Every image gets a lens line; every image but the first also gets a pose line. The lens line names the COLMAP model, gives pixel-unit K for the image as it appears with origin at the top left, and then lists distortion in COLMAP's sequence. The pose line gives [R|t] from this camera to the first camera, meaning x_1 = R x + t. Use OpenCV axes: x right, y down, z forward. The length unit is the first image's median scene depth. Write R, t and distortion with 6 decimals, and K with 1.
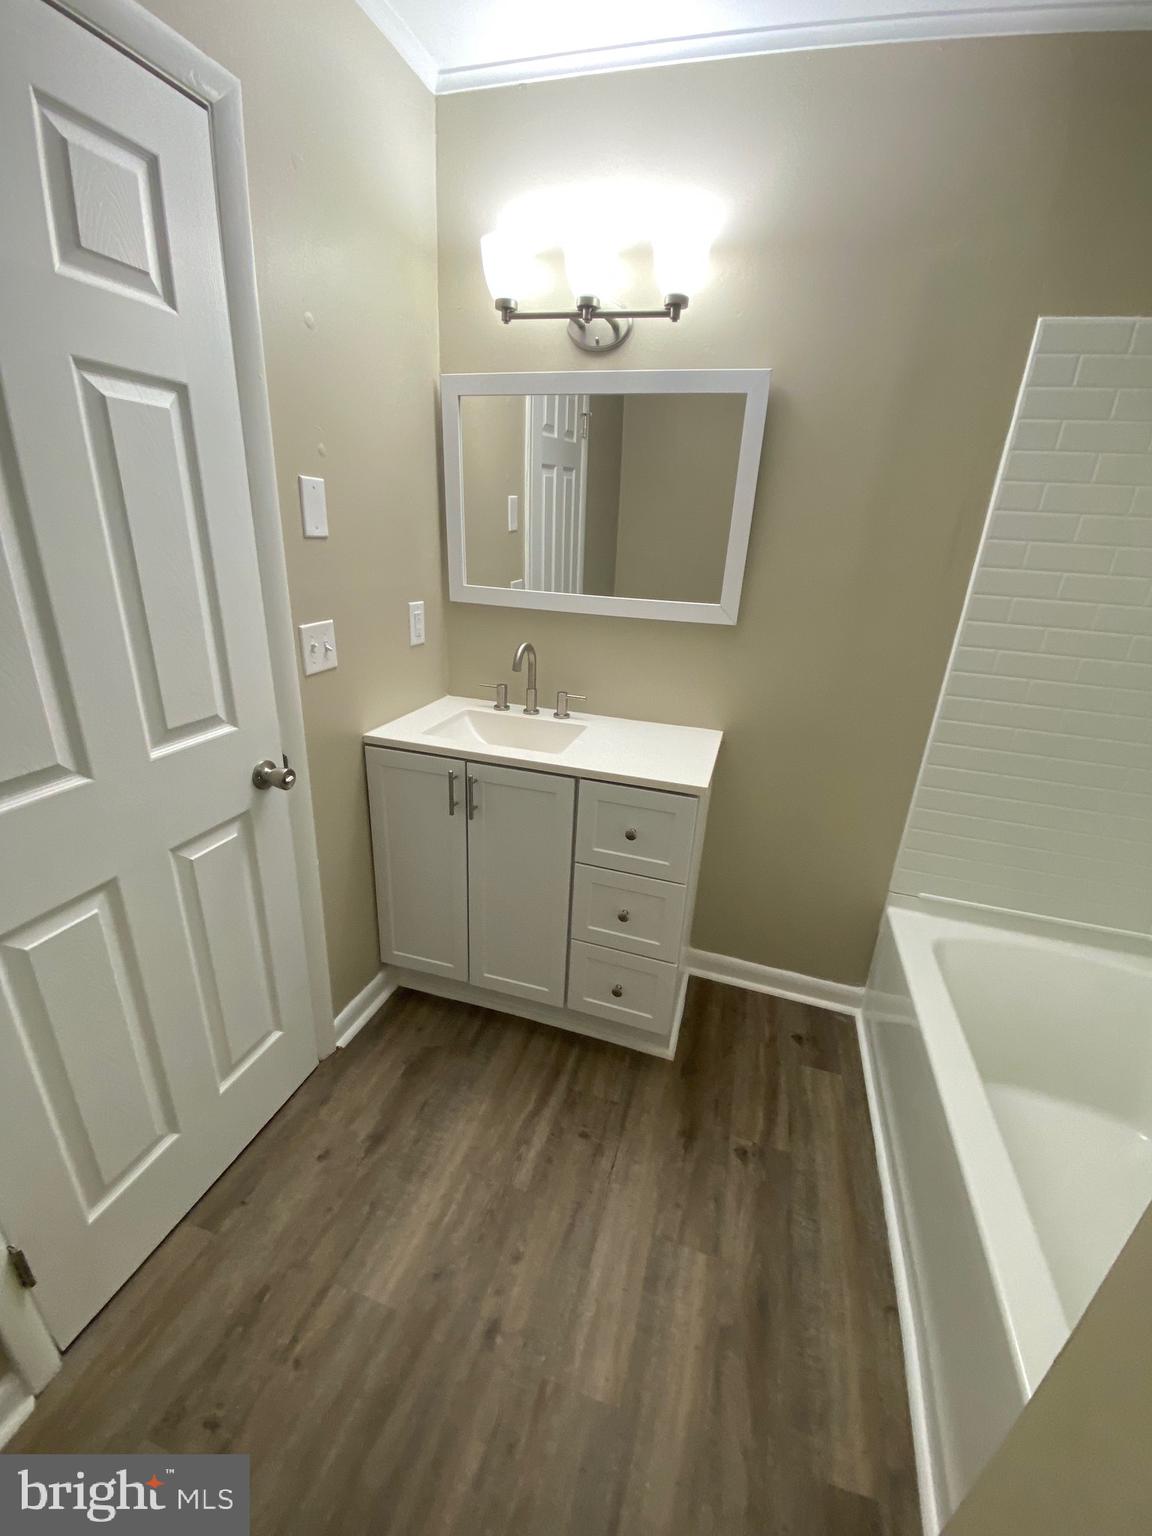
lens RADIAL K [[622.7, 0, 583.5], [0, 622.7, 763.6], [0, 0, 1]] dist [0.005078, -0.011651]
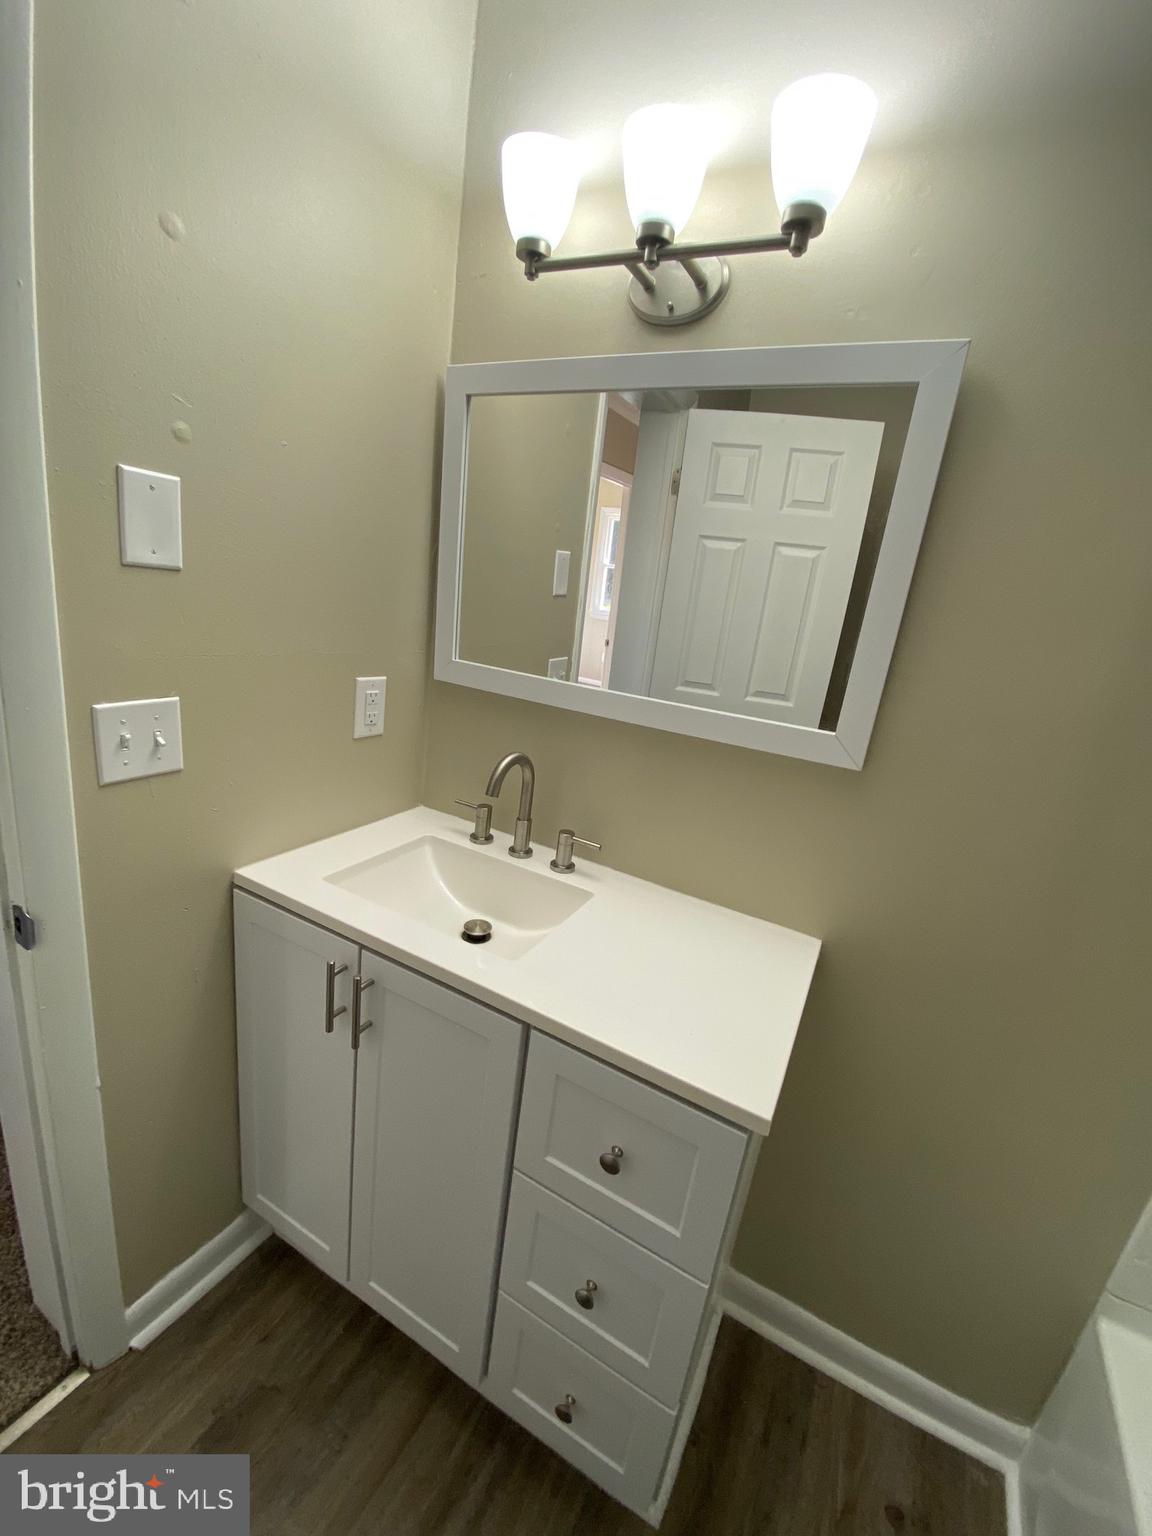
lens RADIAL K [[622.7, 0, 577.8], [0, 622.7, 764.0], [0, 0, 1]] dist [0.005078, -0.011651]
pose [[0.978333, 0.120577, -0.168304, 0.090907], [-0.138055, 0.985732, -0.096297, -0.144281], [0.154291, 0.117446, 0.981020, 0.412452]]
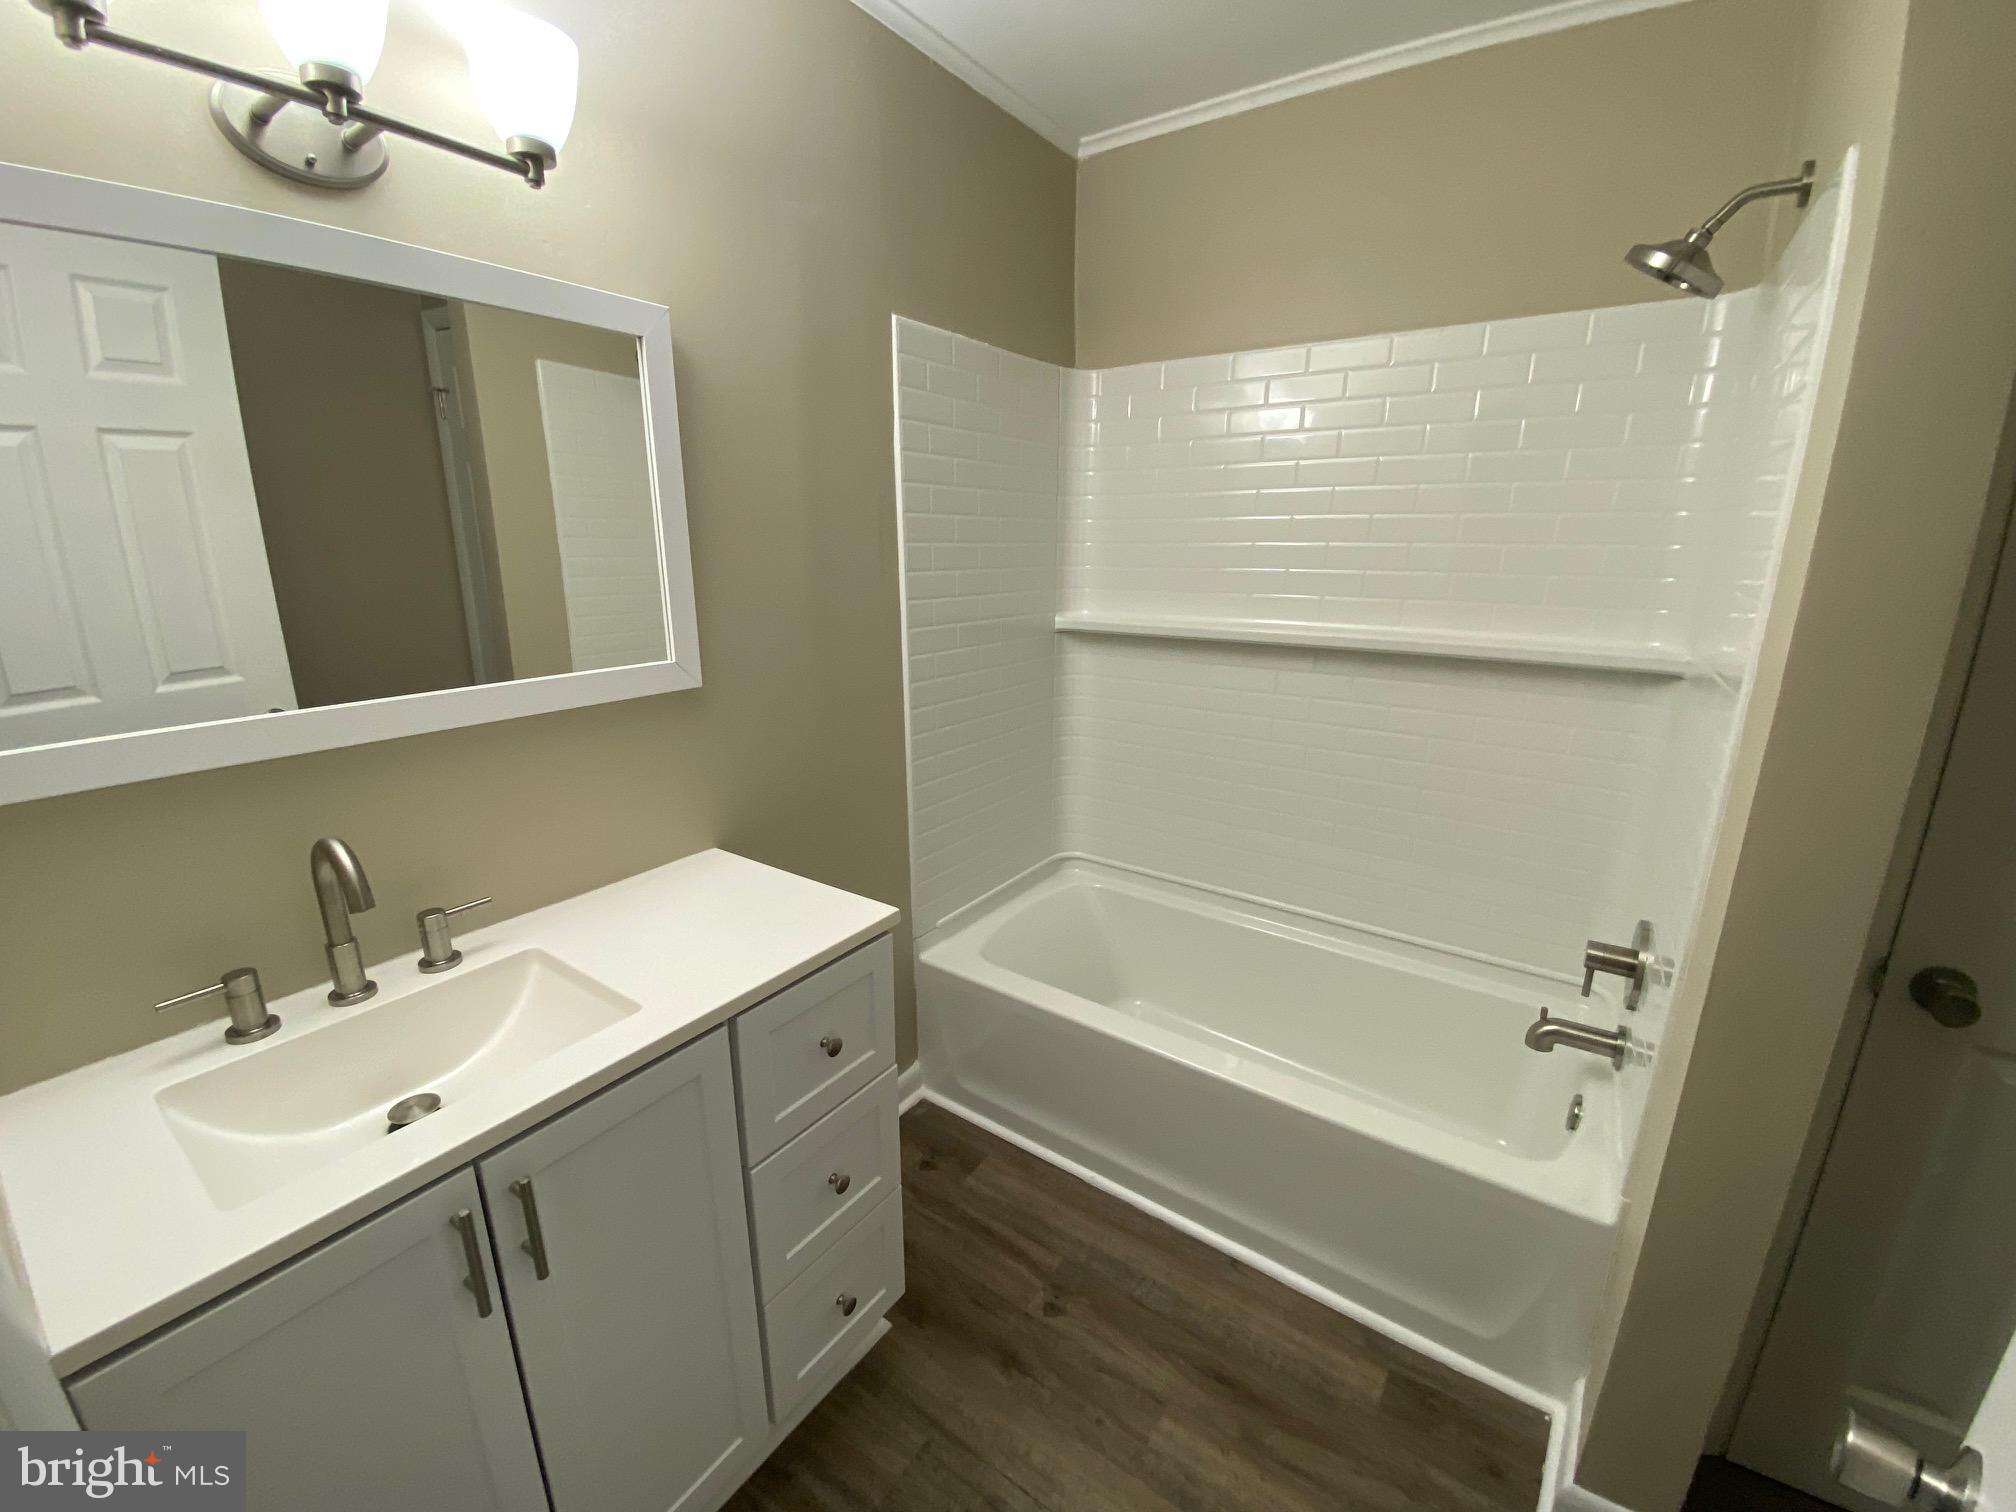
lens RADIAL K [[817.3, 0, 1013.8], [0, 817.3, 748.2], [0, 0, 1]] dist [0.005078, -0.011651]
pose [[0.318892, -0.290657, 0.902123, -0.455867], [0.346298, 0.921740, 0.174564, -0.210315], [-0.882262, 0.256737, 0.394589, 0.423824]]
